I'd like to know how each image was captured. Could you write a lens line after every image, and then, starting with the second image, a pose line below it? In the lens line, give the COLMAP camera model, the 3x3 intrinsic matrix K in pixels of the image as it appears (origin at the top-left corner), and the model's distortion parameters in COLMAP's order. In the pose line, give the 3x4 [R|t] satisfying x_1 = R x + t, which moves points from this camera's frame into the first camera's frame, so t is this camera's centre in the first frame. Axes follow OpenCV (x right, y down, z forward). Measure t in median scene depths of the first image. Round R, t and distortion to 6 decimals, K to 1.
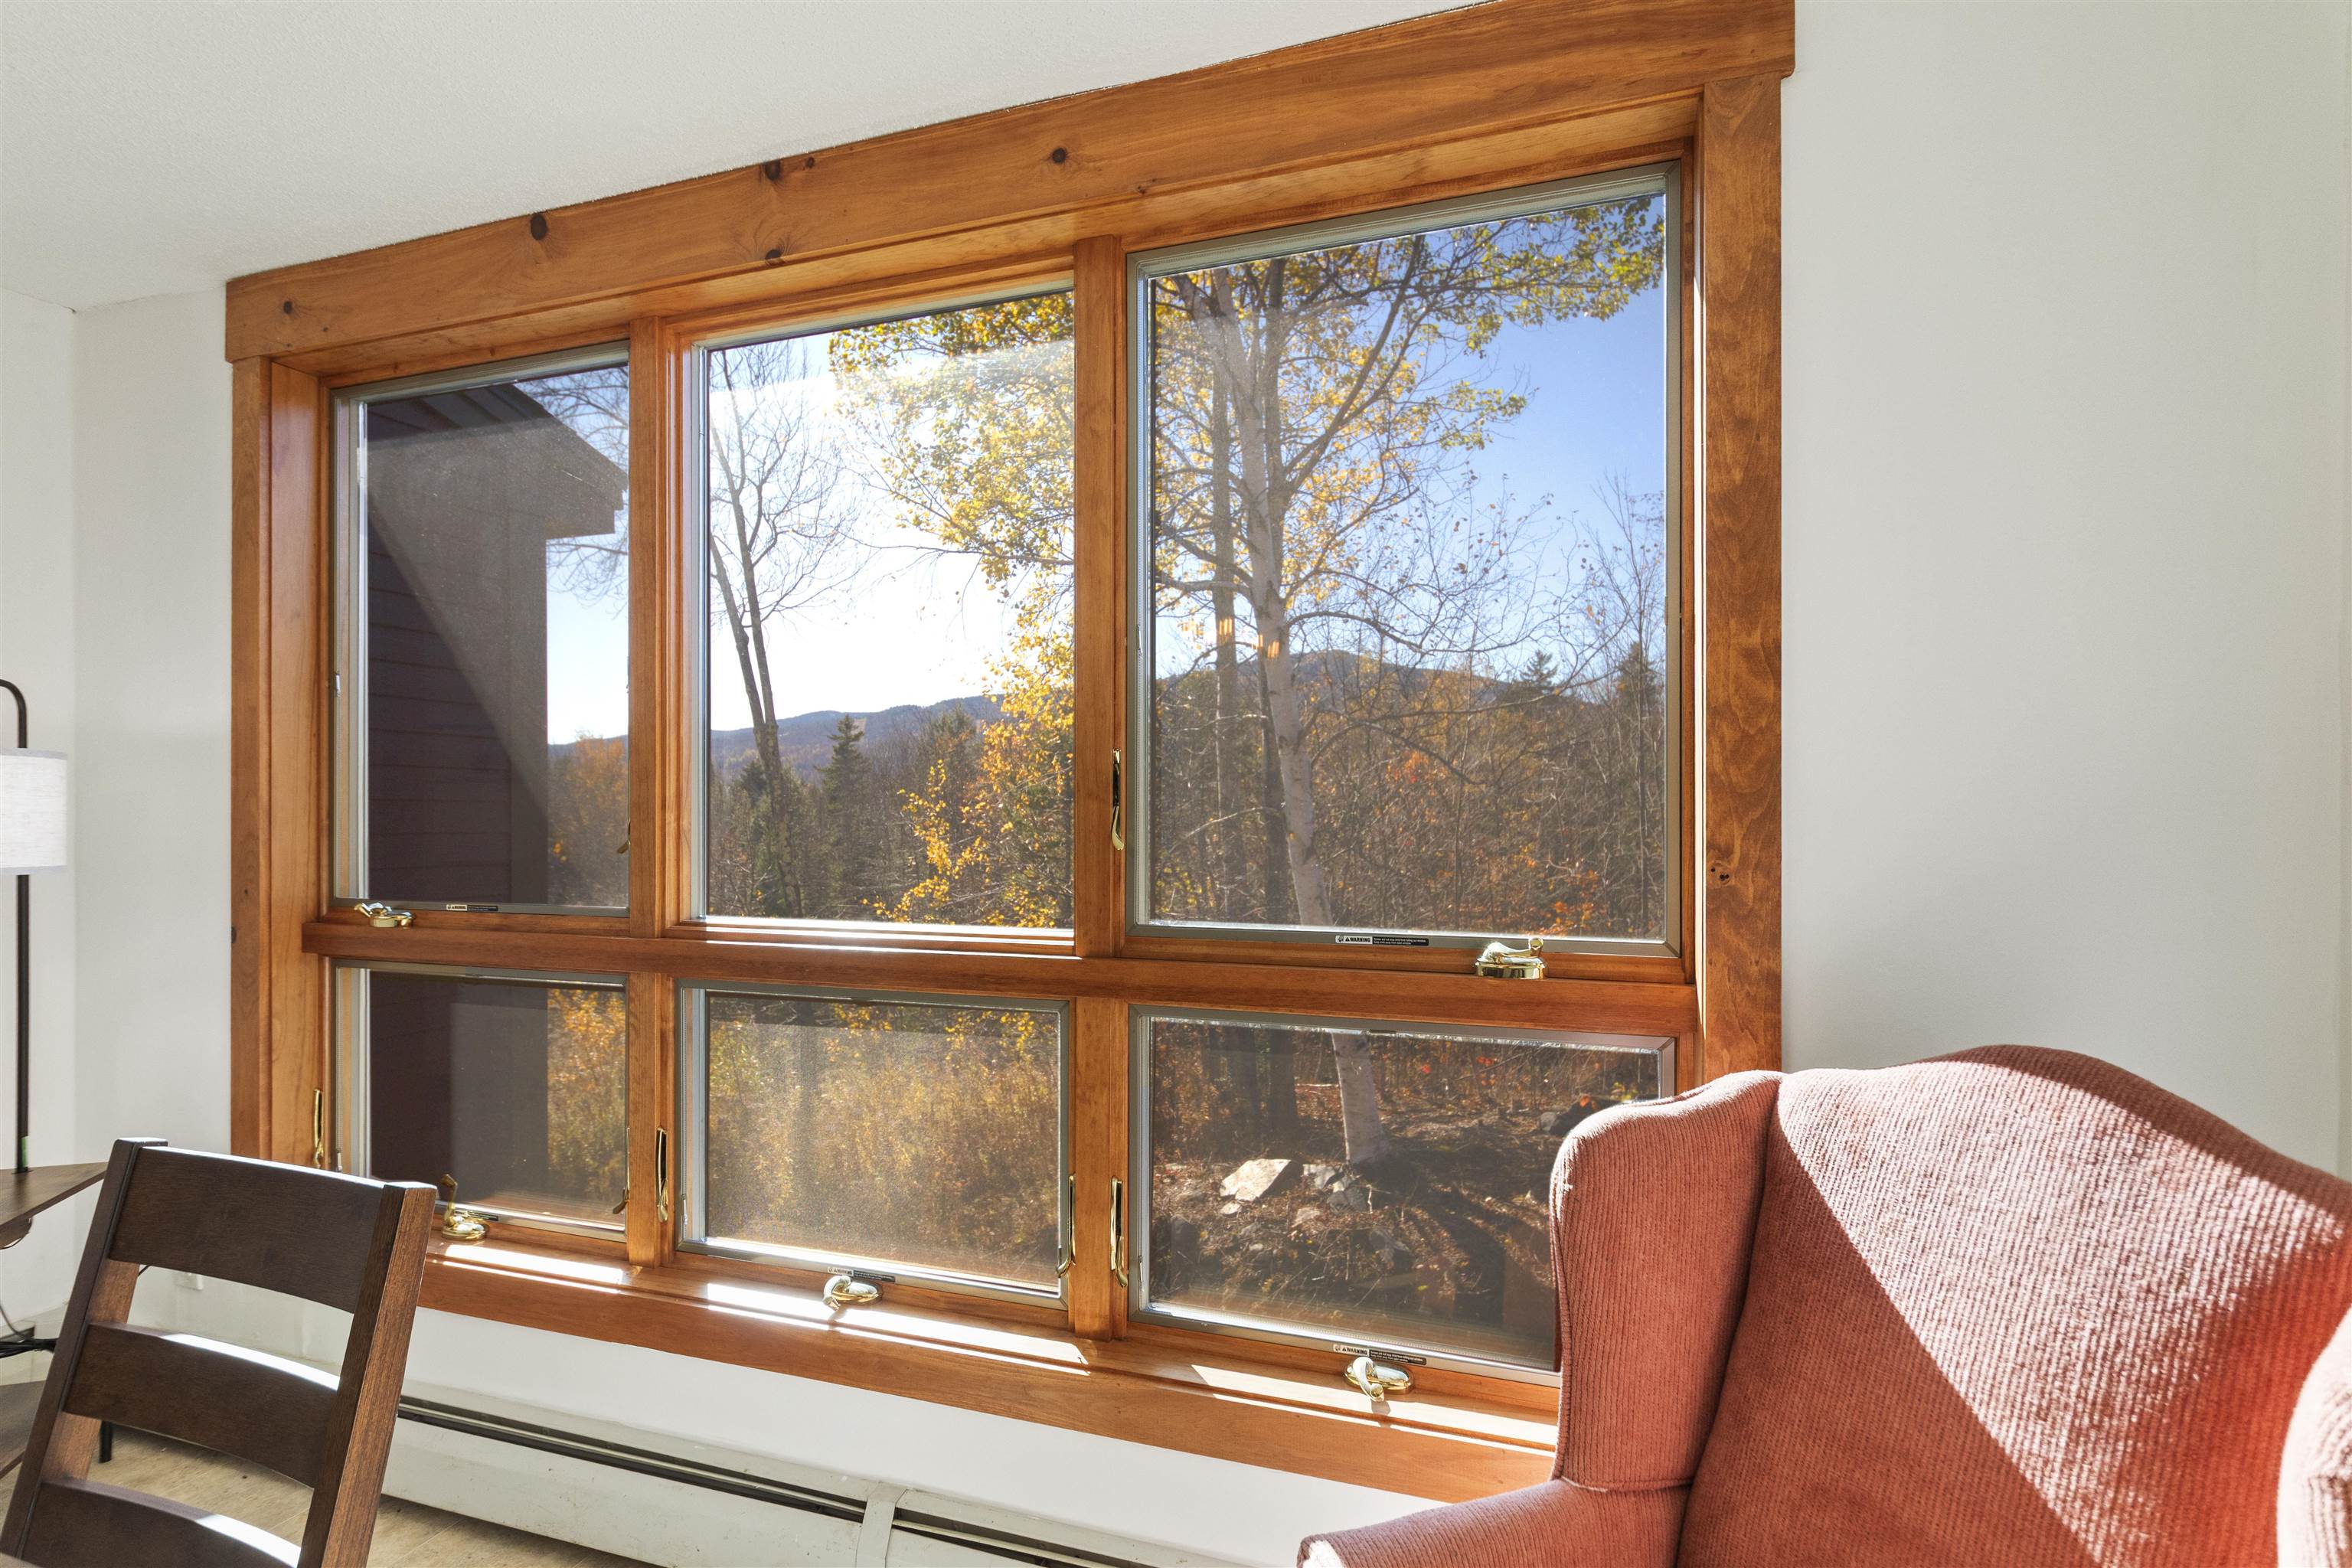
lens RADIAL K [[1179.5, 0, 1176.8], [0, 1179.5, 806.5], [0, 0, 1]] dist [-0.000256, 0.000174]
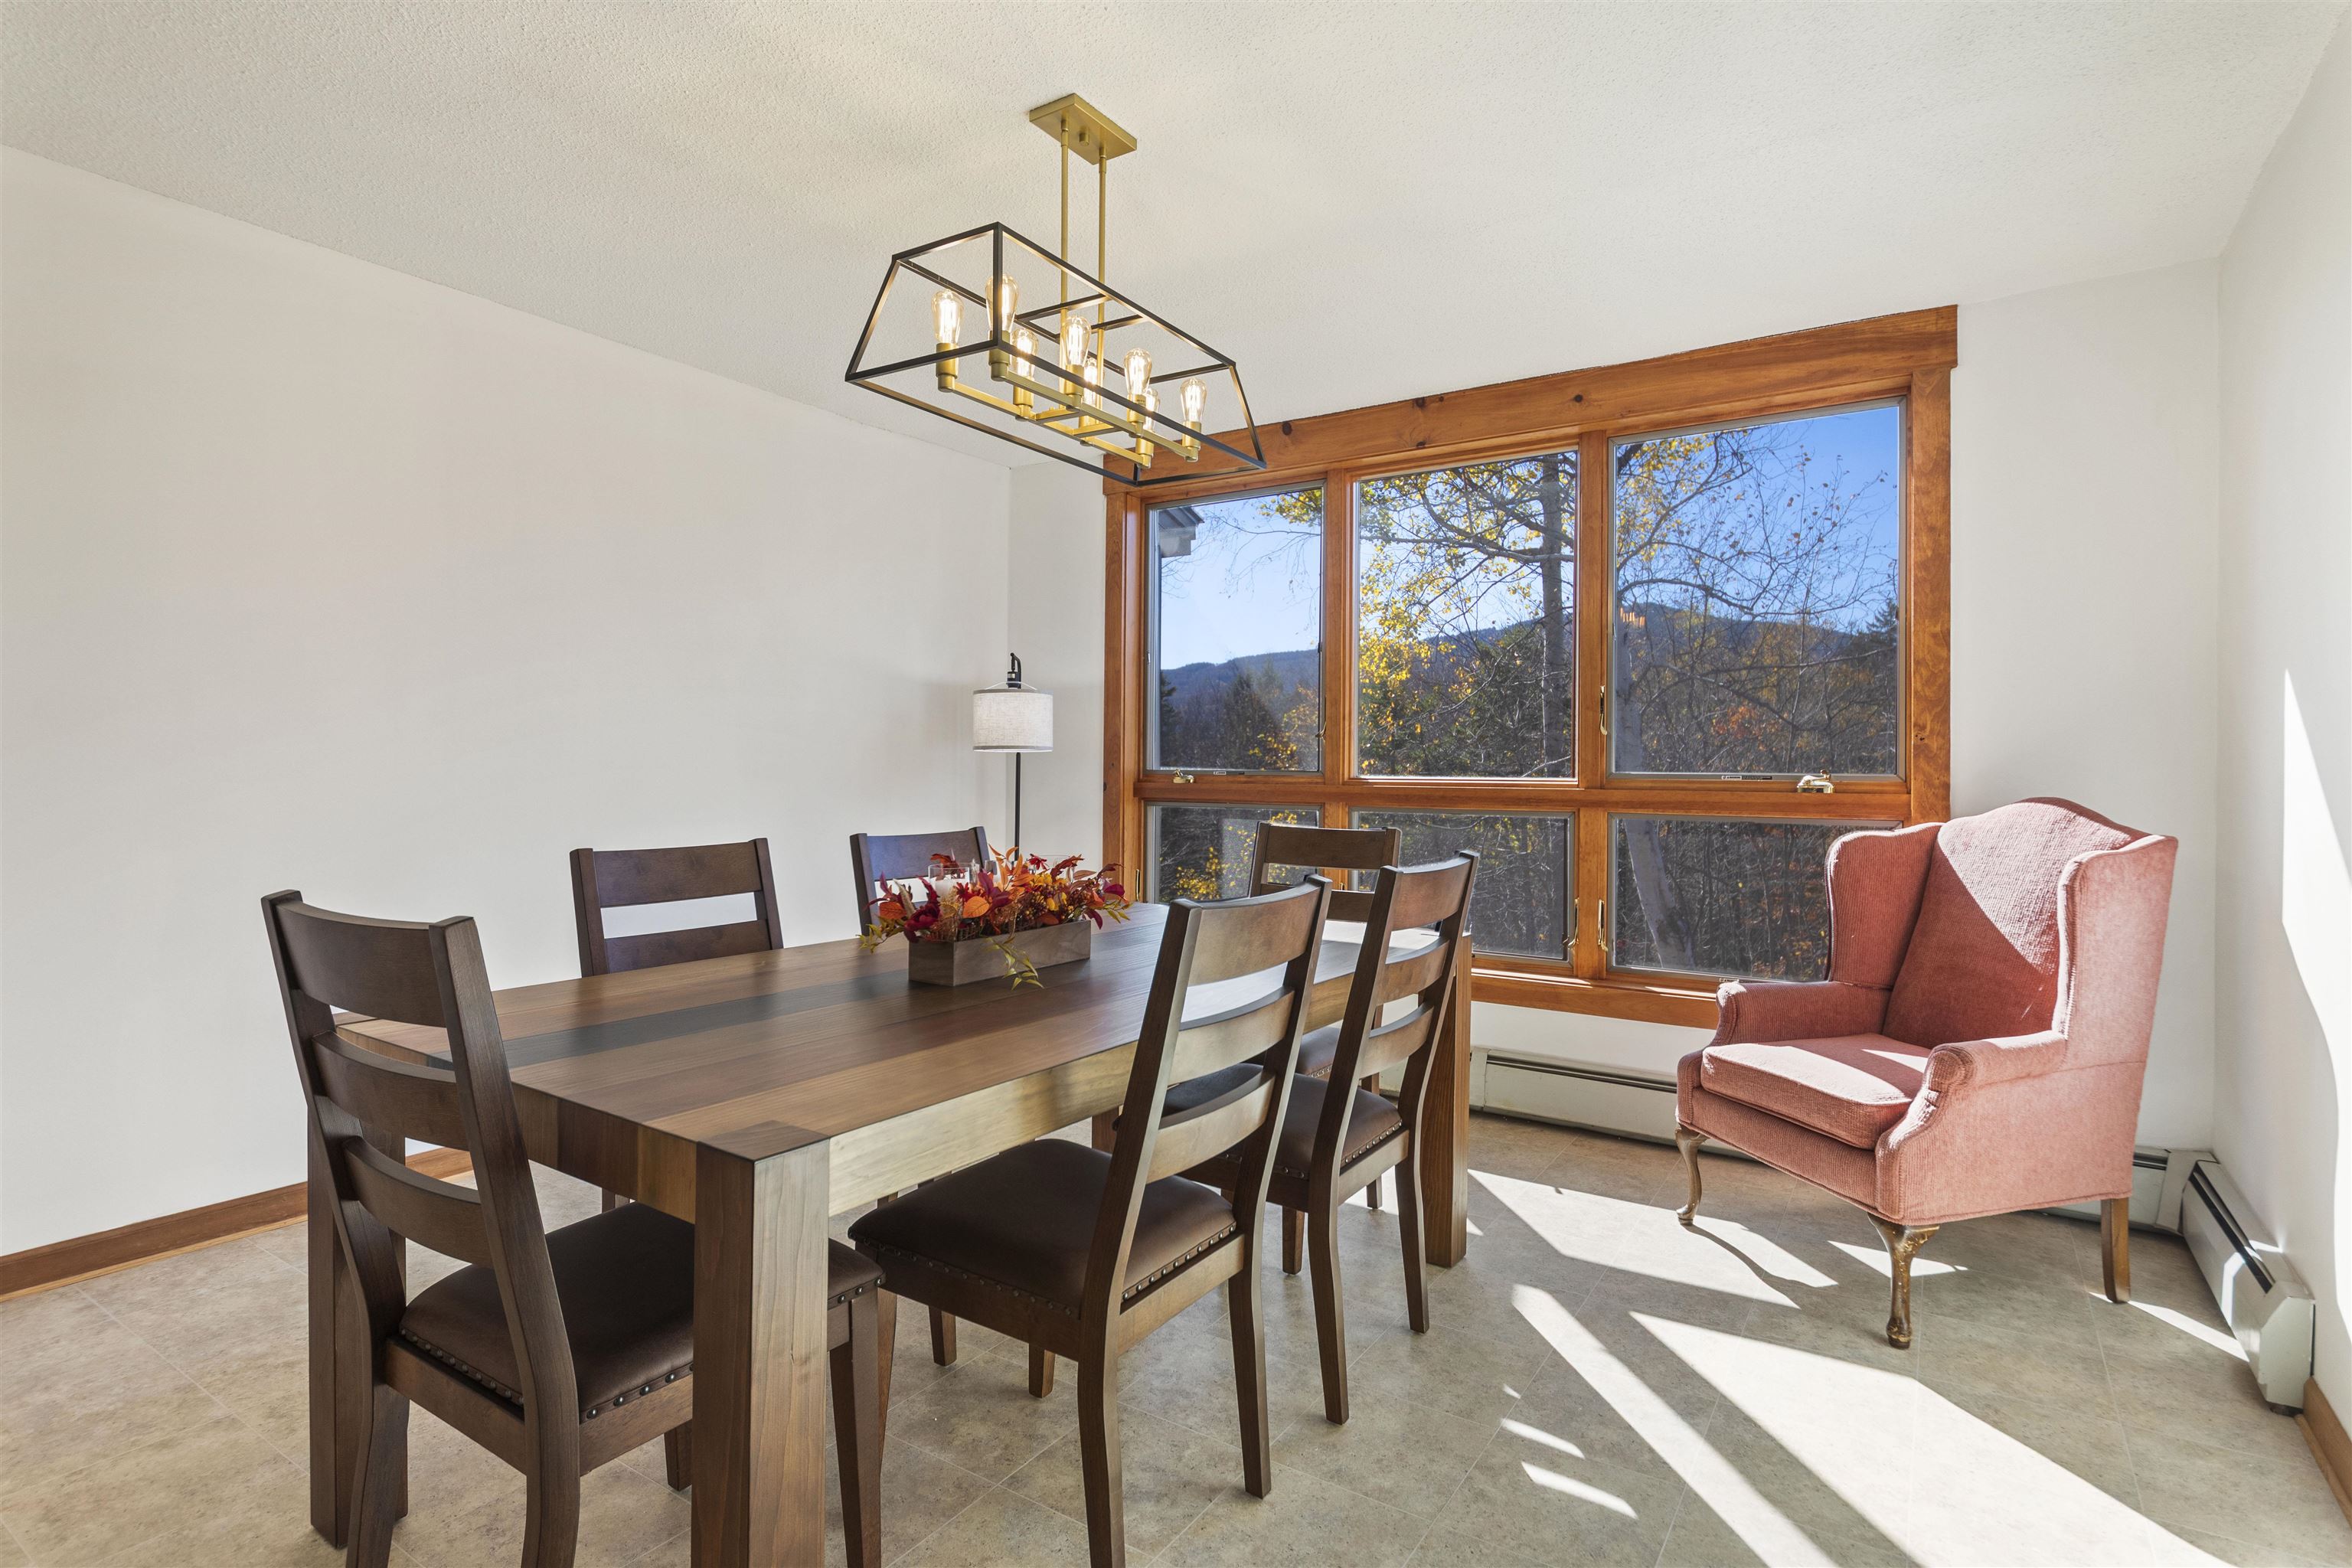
lens RADIAL K [[1172.7, 0, 1172.0], [0, 1172.7, 761.8], [0, 0, 1]] dist [-0.016013, -0.001237]
pose [[0.968341, 0.006989, -0.249535, -0.295637], [-0.008080, 0.999962, -0.003349, 0.106374], [0.249502, 0.005259, 0.968360, -1.251489]]
